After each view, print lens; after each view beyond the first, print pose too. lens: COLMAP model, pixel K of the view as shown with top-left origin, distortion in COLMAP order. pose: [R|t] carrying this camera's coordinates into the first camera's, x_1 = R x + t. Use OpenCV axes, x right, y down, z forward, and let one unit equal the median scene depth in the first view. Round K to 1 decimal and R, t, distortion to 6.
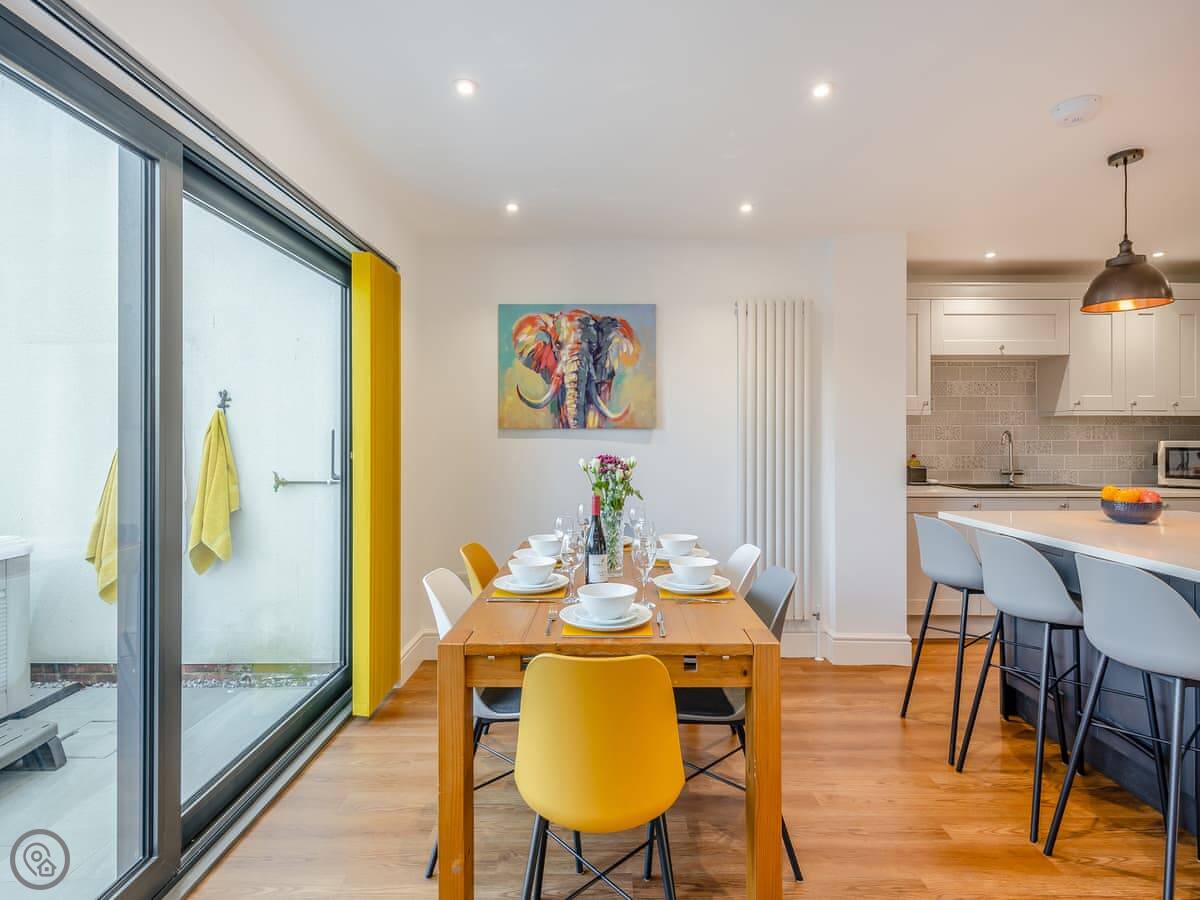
lens RADIAL K [[612.8, 0, 600.5], [0, 612.8, 433.8], [0, 0, 1]] dist [0.004269, -0.000592]
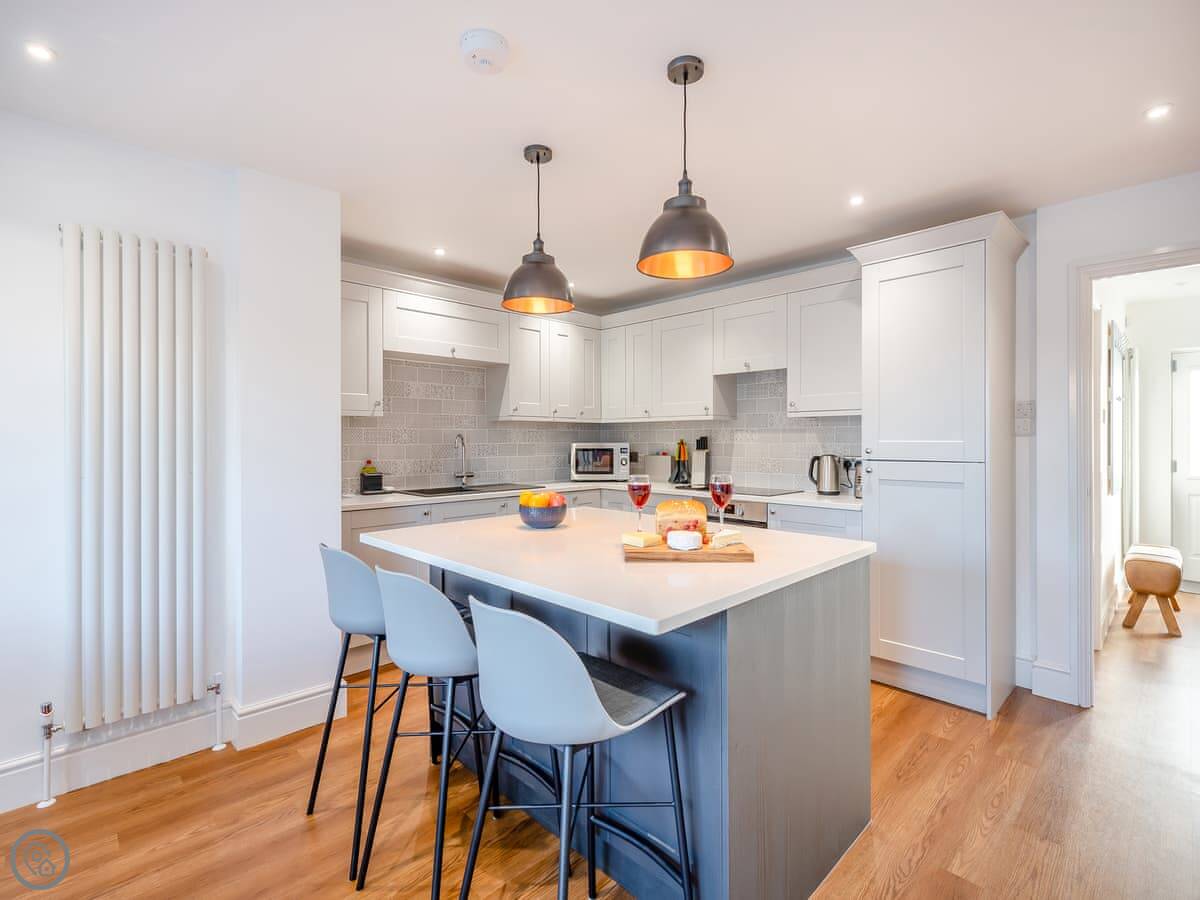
lens RADIAL K [[570.2, 0, 607.8], [0, 570.2, 439.8], [0, 0, 1]] dist [0.000074, -0.000344]
pose [[0.705380, -0.002909, 0.708824, 0.201144], [0.000670, 0.999994, 0.003437, 0.001328], [-0.708829, -0.001949, 0.705377, 0.196245]]
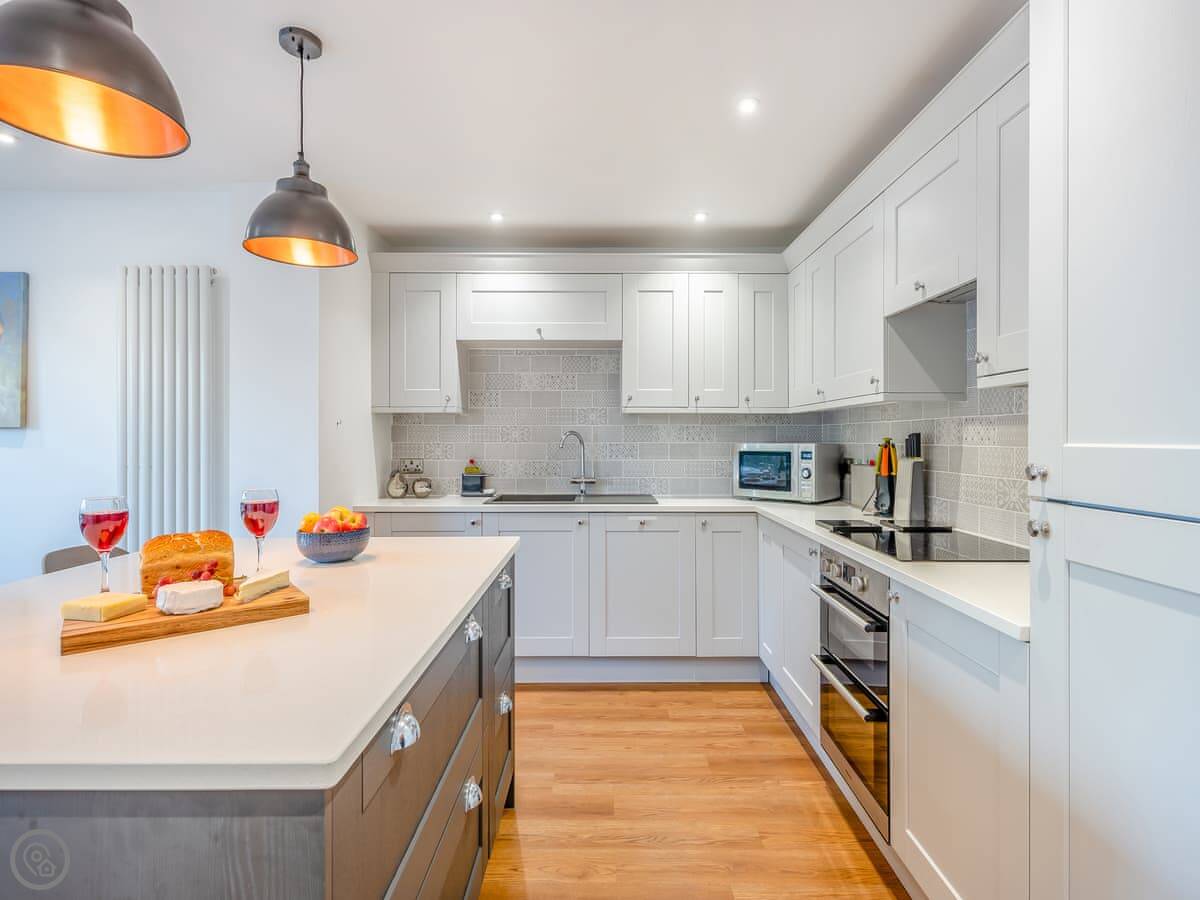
lens RADIAL K [[601.4, 0, 605.0], [0, 601.4, 436.7], [0, 0, 1]] dist [0.010076, 0.000466]
pose [[0.999994, -0.000344, 0.003579, 0.841557], [0.000344, 1.000000, 0.000062, 0.002792], [-0.003579, -0.000060, 0.999994, 0.210677]]
